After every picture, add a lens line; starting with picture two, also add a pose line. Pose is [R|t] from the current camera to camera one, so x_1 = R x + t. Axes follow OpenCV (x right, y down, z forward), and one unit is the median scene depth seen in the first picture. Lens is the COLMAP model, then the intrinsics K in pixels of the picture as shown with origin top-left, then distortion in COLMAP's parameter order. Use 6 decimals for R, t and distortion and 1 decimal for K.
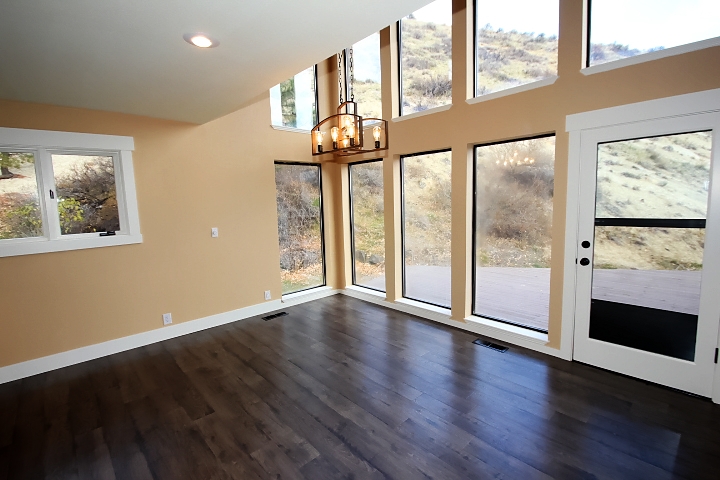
lens RADIAL K [[336.3, 0, 378.2], [0, 336.3, 237.0], [0, 0, 1]] dist [-0.017216, -0.003098]
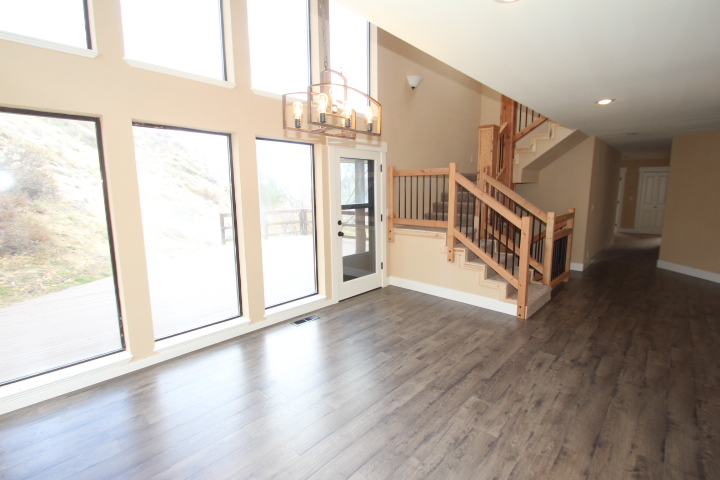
lens RADIAL K [[336.3, 0, 361.9], [0, 336.3, 237.3], [0, 0, 1]] dist [-0.017216, -0.003098]
pose [[-0.050365, -0.117319, 0.991816, -1.089240], [0.120201, 0.985146, 0.122634, -0.103366], [-0.991471, 0.125394, -0.035515, 1.145827]]
